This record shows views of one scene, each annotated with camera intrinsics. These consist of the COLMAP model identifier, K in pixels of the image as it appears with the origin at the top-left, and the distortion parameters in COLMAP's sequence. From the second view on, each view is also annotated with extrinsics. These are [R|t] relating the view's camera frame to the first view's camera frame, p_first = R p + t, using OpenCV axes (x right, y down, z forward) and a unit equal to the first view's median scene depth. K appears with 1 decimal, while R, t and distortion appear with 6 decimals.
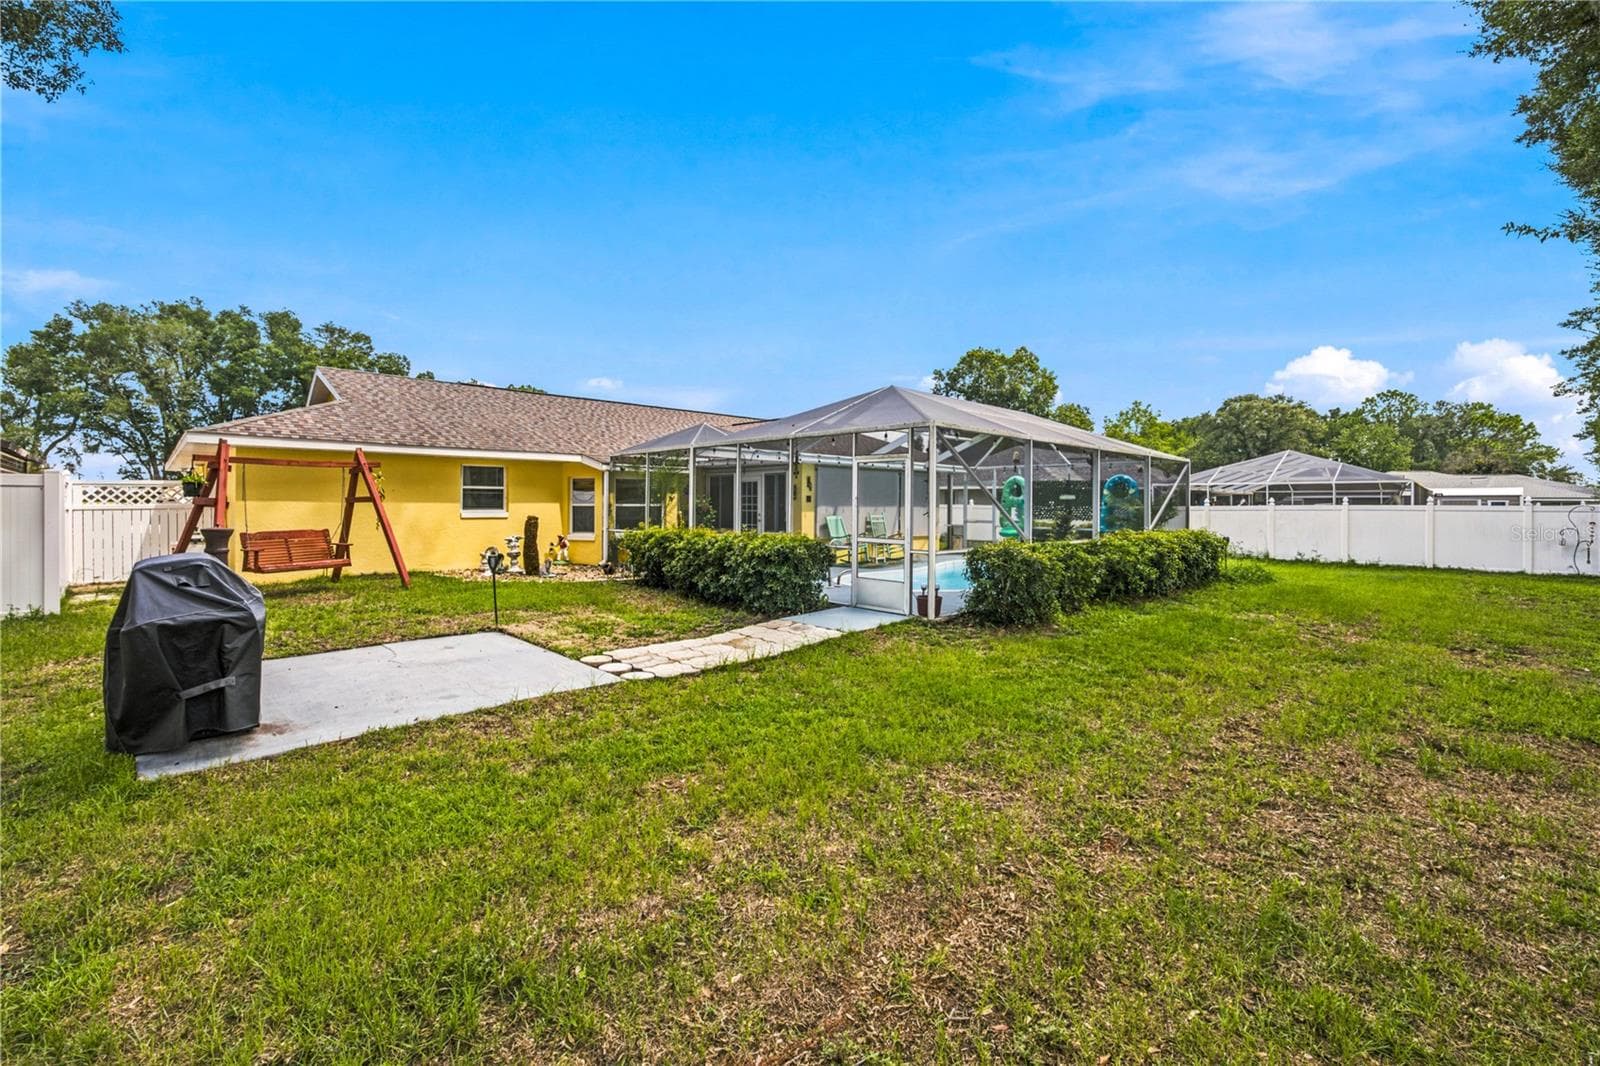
lens RADIAL K [[699.2, 0, 798.4], [0, 699.2, 506.4], [0, 0, 1]] dist [0.000085, 0.000666]
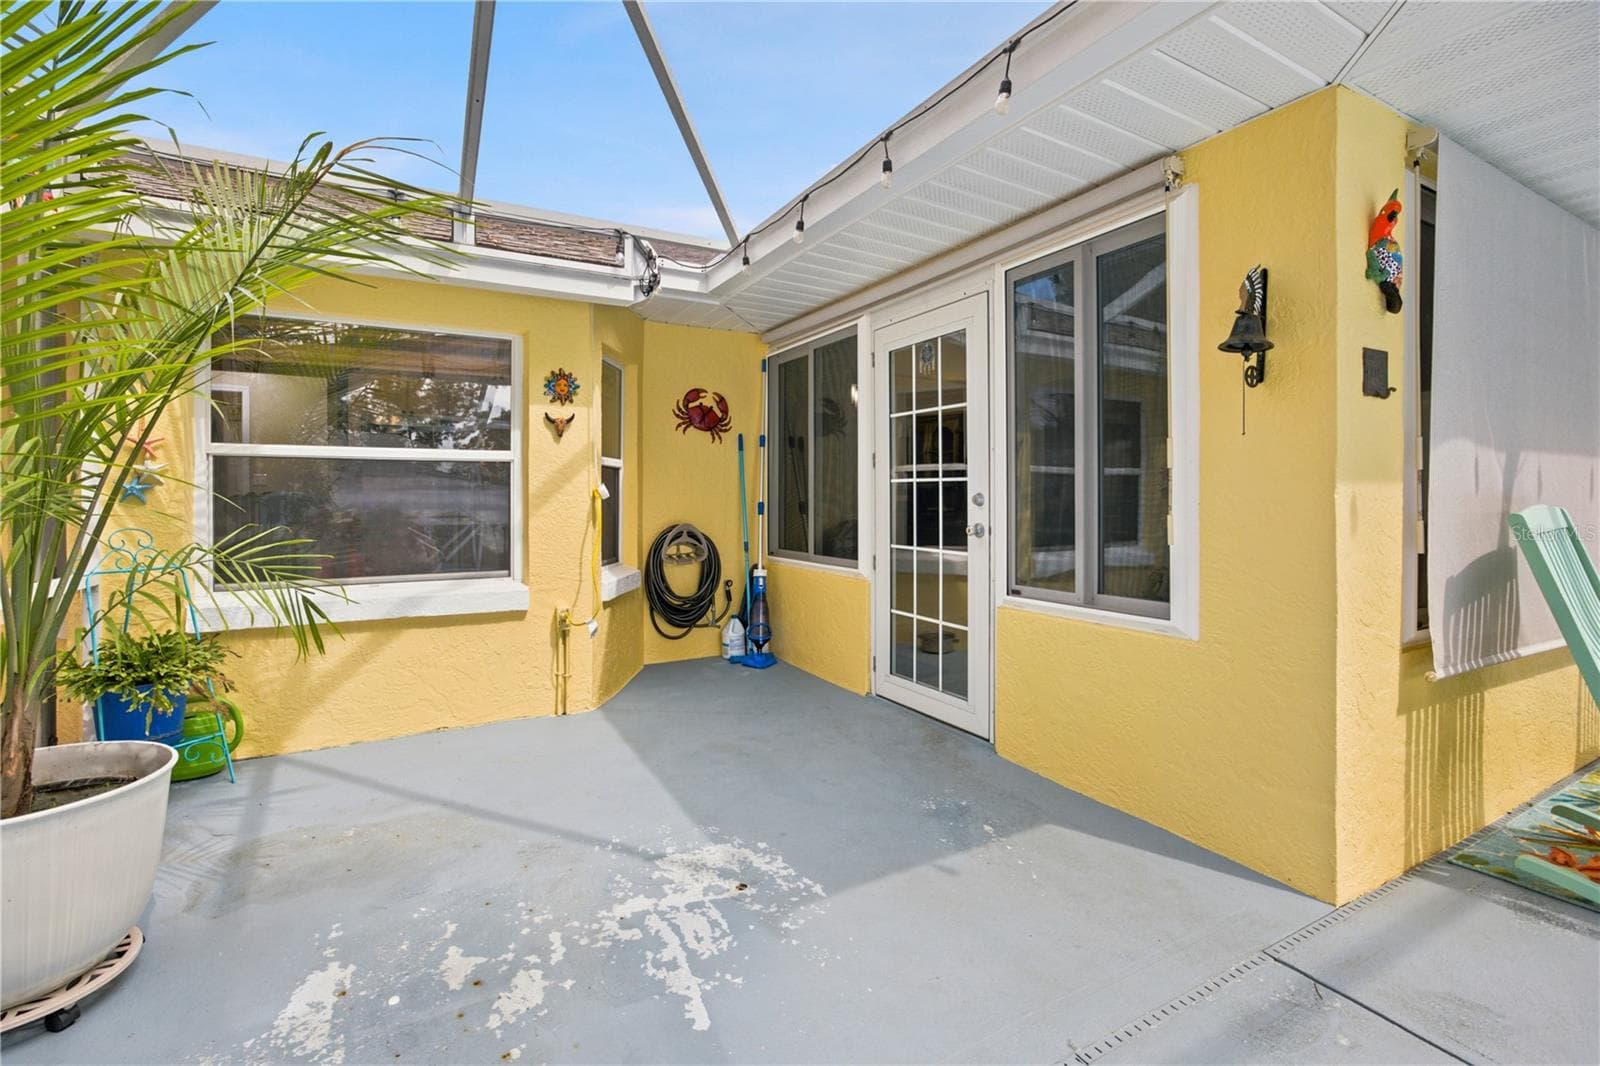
lens RADIAL K [[699.2, 0, 798.4], [0, 699.2, 506.4], [0, 0, 1]] dist [0.000085, 0.000666]
pose [[0.961100, 0.001925, -0.276193, -0.049260], [-0.000447, 0.999985, 0.005414, 0.012386], [0.276199, -0.005080, 0.961087, 0.796658]]
